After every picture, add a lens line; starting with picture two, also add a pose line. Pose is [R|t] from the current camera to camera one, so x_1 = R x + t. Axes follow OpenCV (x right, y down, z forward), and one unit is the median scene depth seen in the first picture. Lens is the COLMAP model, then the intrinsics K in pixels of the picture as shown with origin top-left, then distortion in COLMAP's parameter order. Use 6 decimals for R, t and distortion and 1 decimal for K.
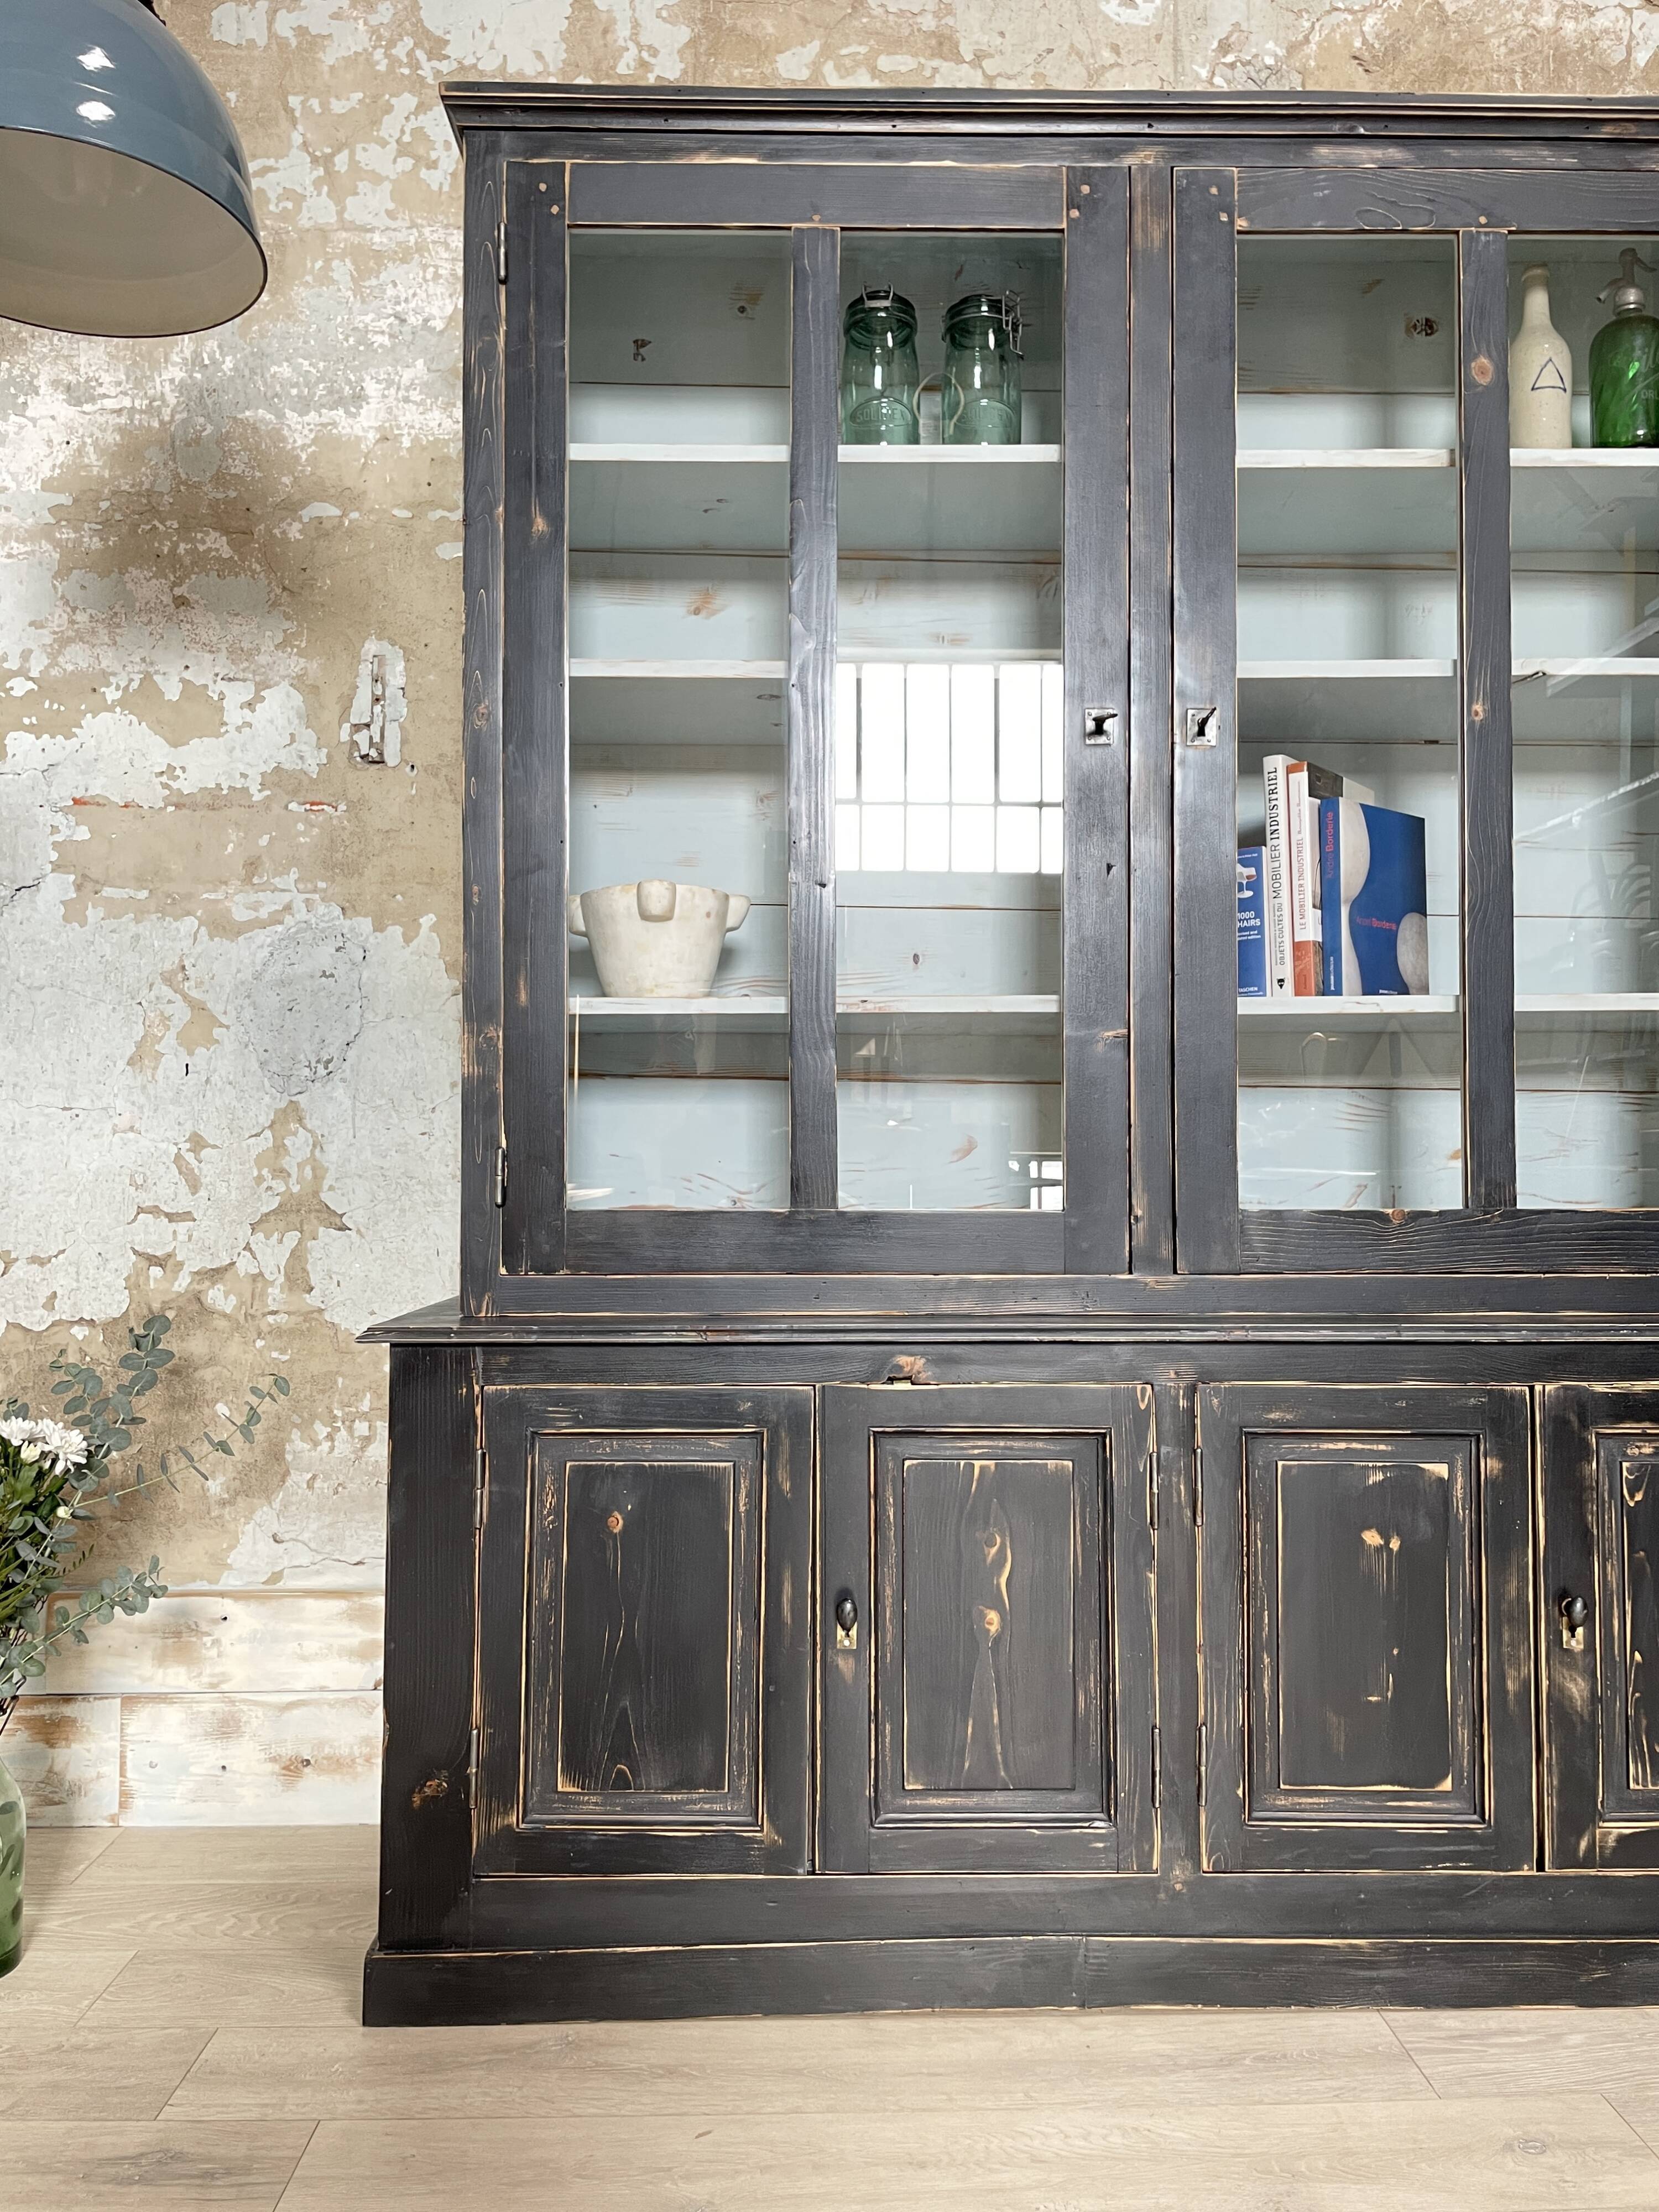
lens RADIAL K [[1676.1, 0, 832.7], [0, 1676.1, 1112.6], [0, 0, 1]] dist [0.085137, -0.106967]
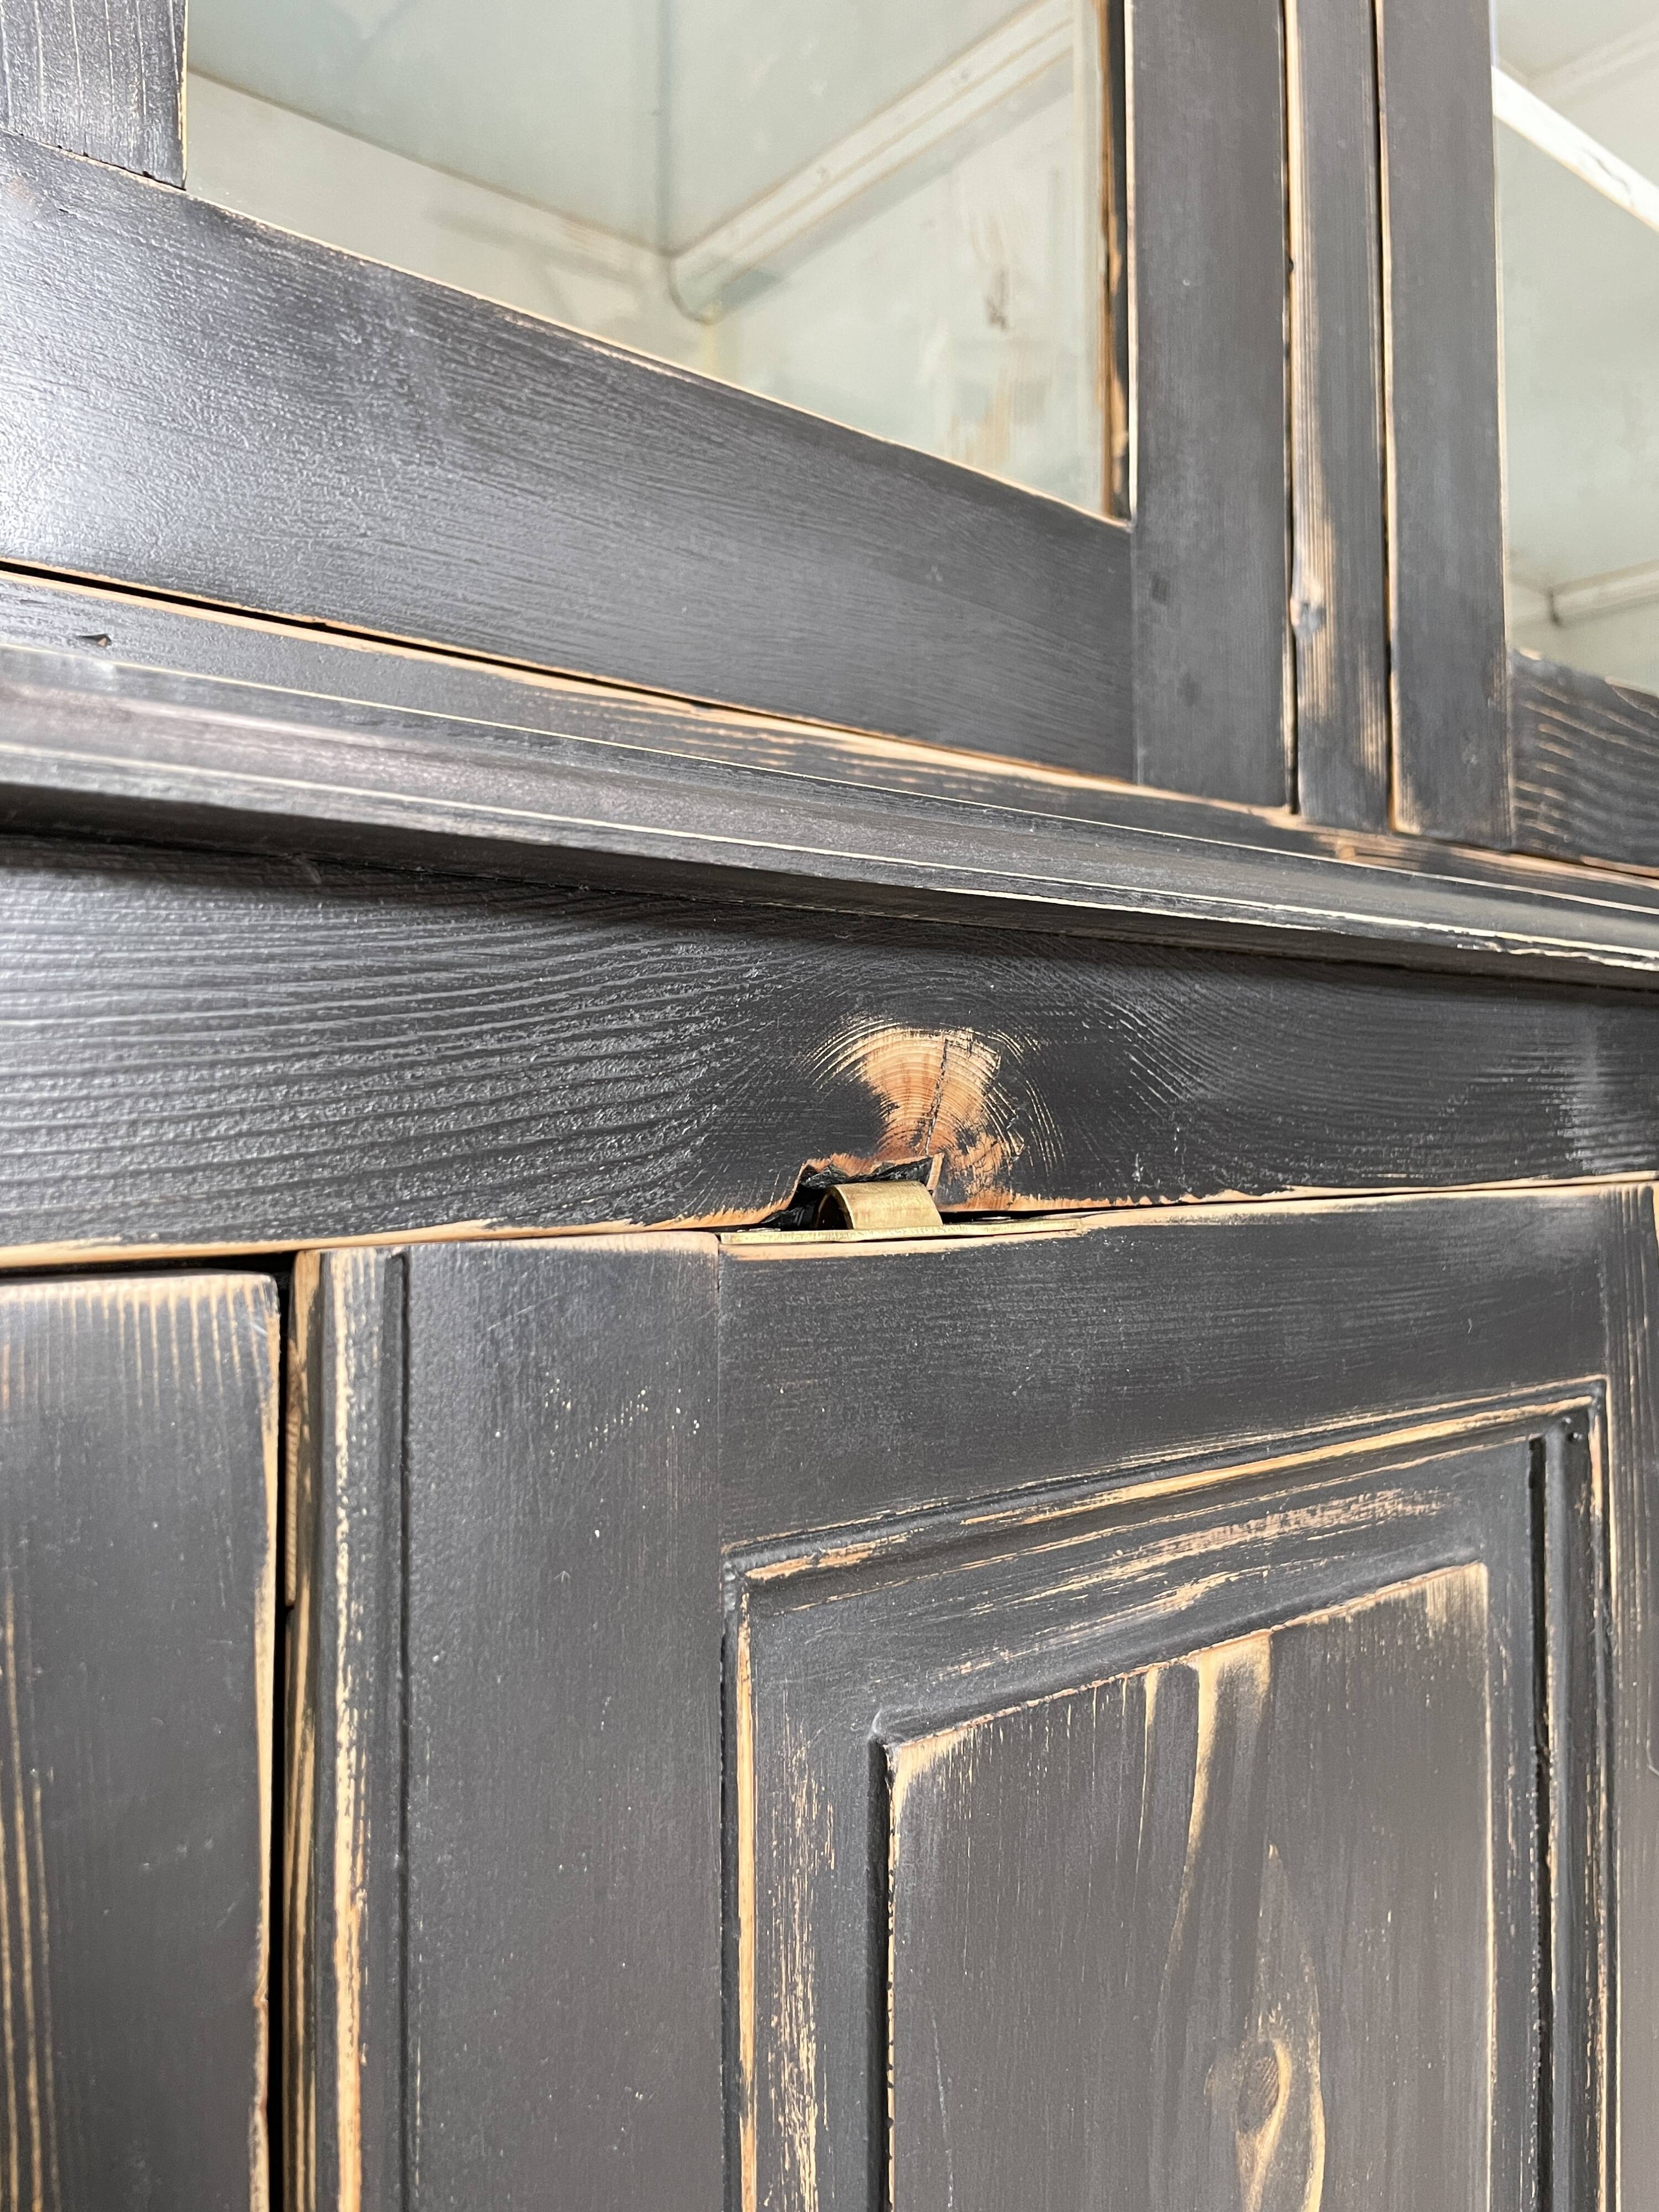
lens RADIAL K [[1676.1, 0, 830.7], [0, 1676.1, 1105.9], [0, 0, 1]] dist [0.085137, -0.106967]
pose [[0.771652, 0.007905, 0.635996, -0.040931], [-0.012163, 0.999923, 0.002329, 0.115335], [-0.635929, -0.009533, 0.771689, 0.677799]]
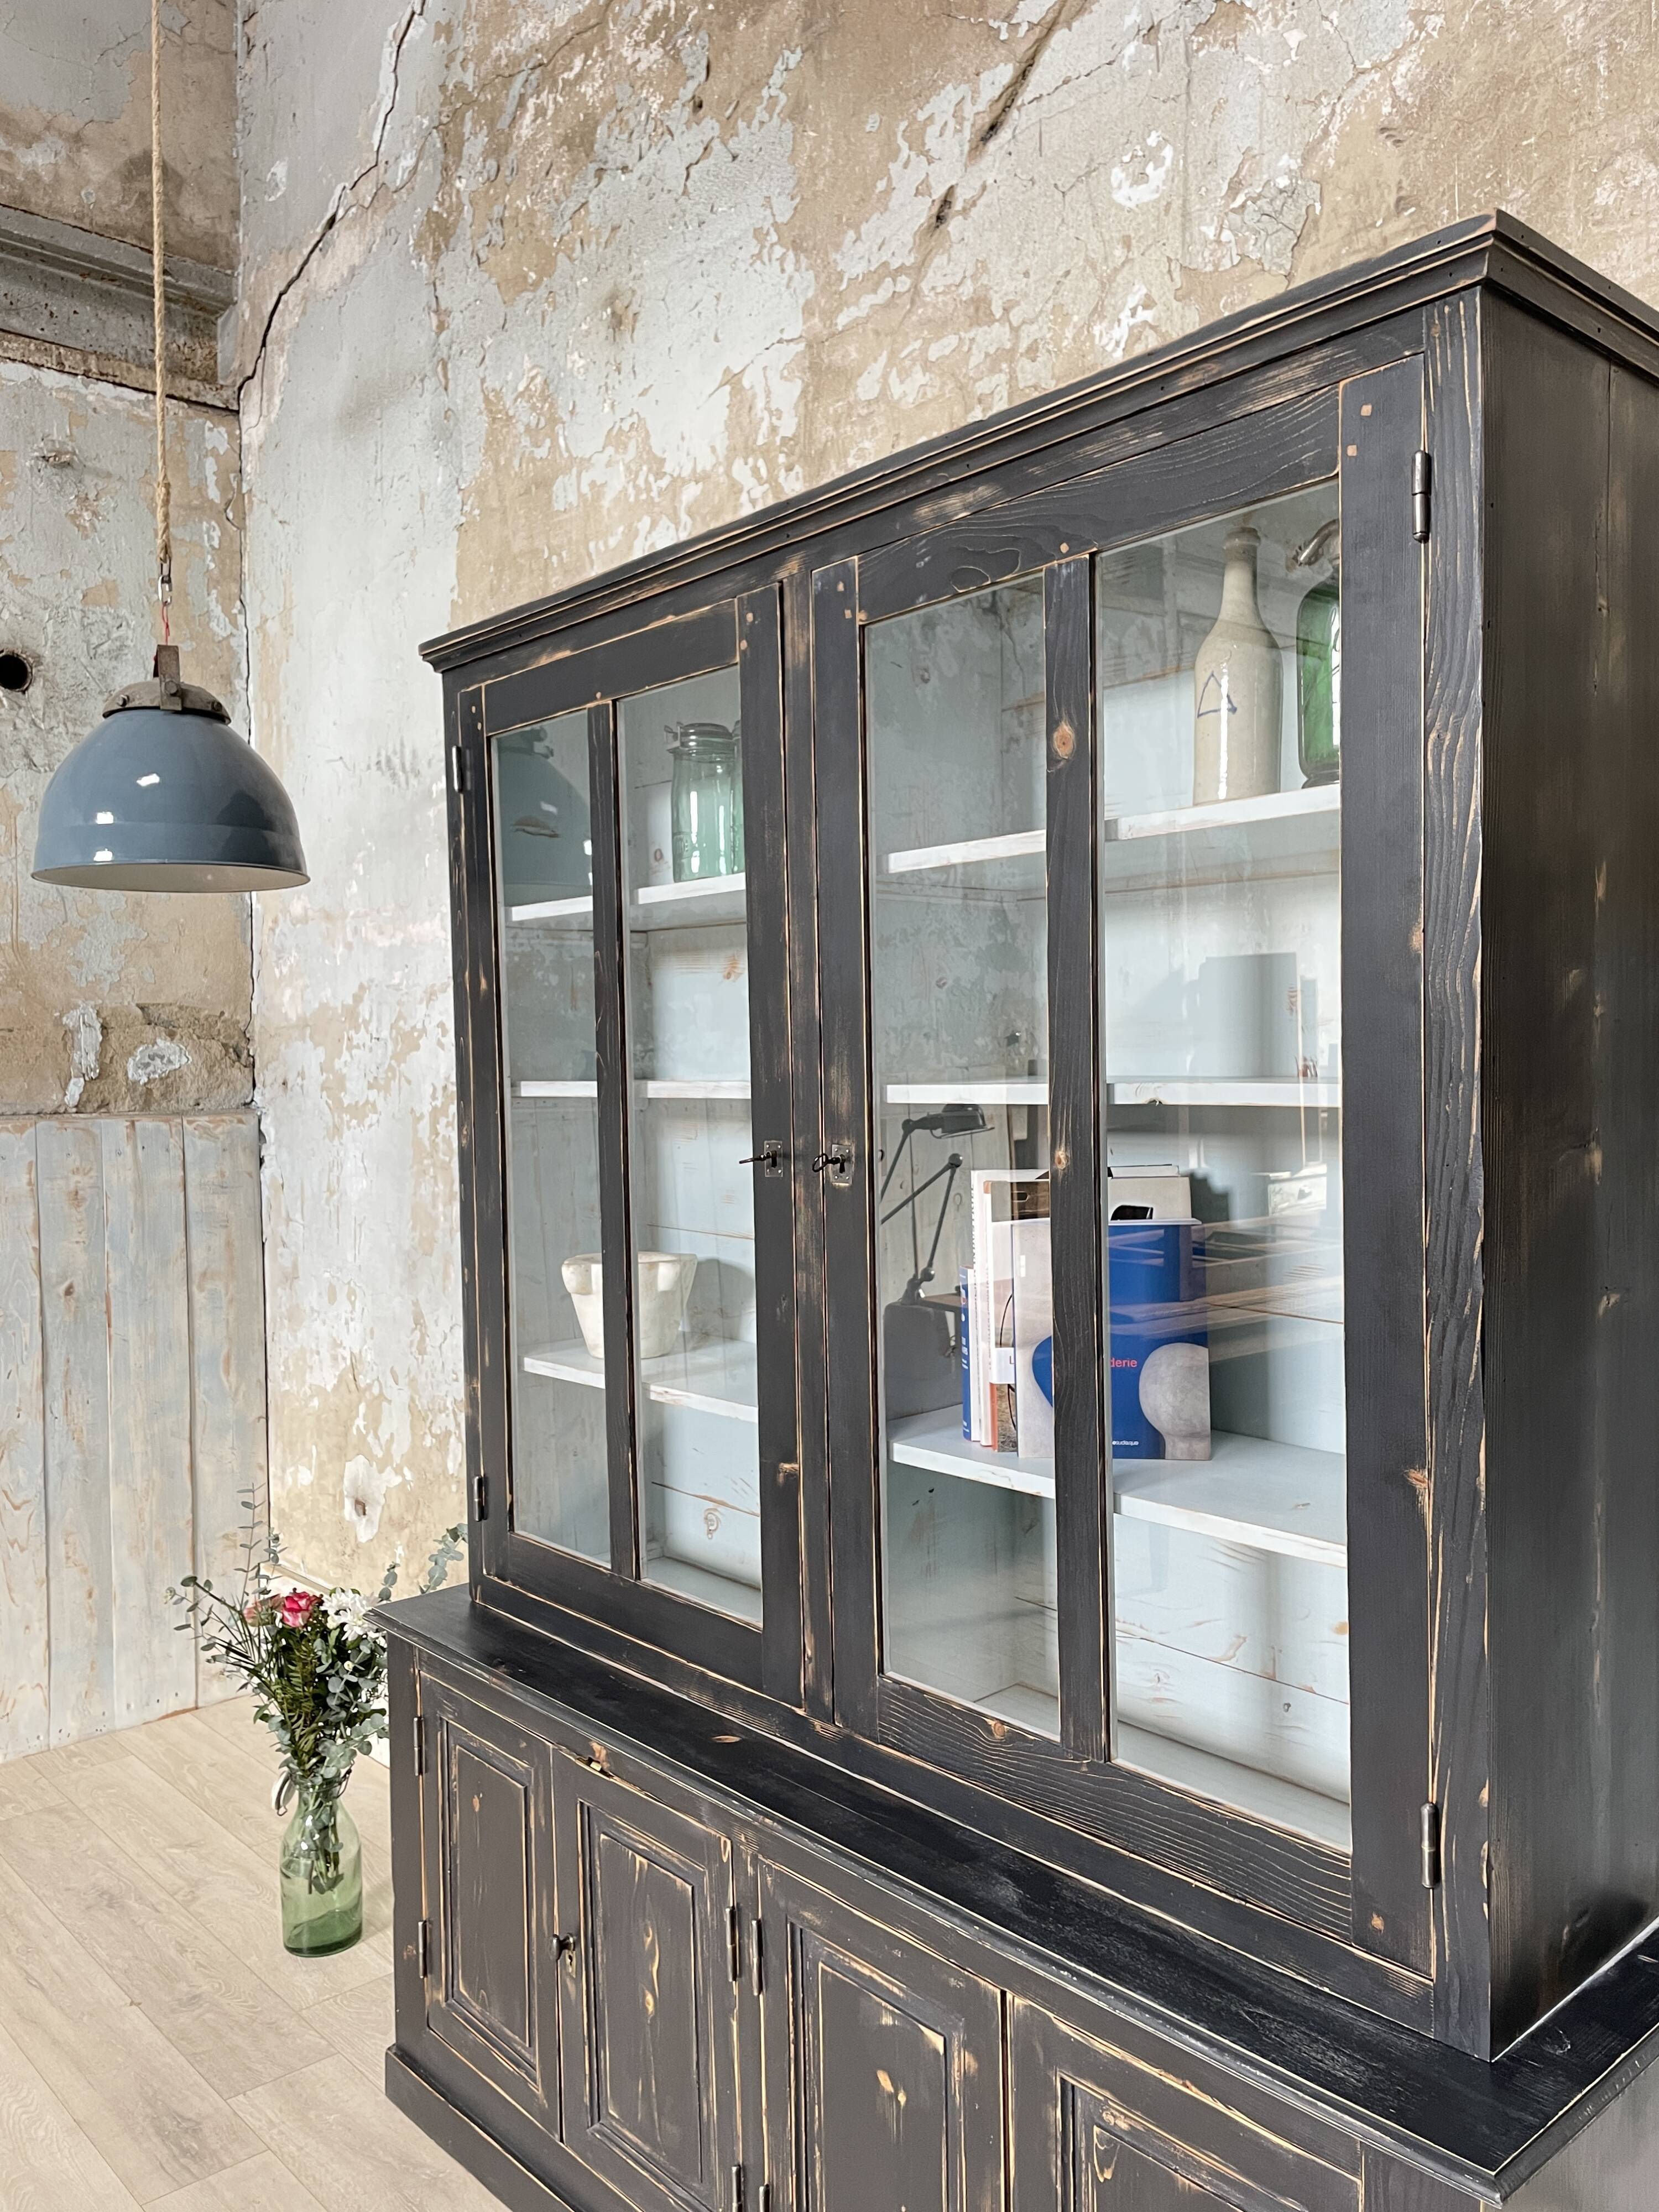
lens RADIAL K [[1676.1, 0, 826.8], [0, 1676.1, 1111.8], [0, 0, 1]] dist [0.085137, -0.106967]
pose [[0.652191, 0.014070, -0.757924, 0.761296], [0.046688, 0.997184, 0.058686, -0.256230], [0.756615, -0.073661, 0.649698, 0.309773]]
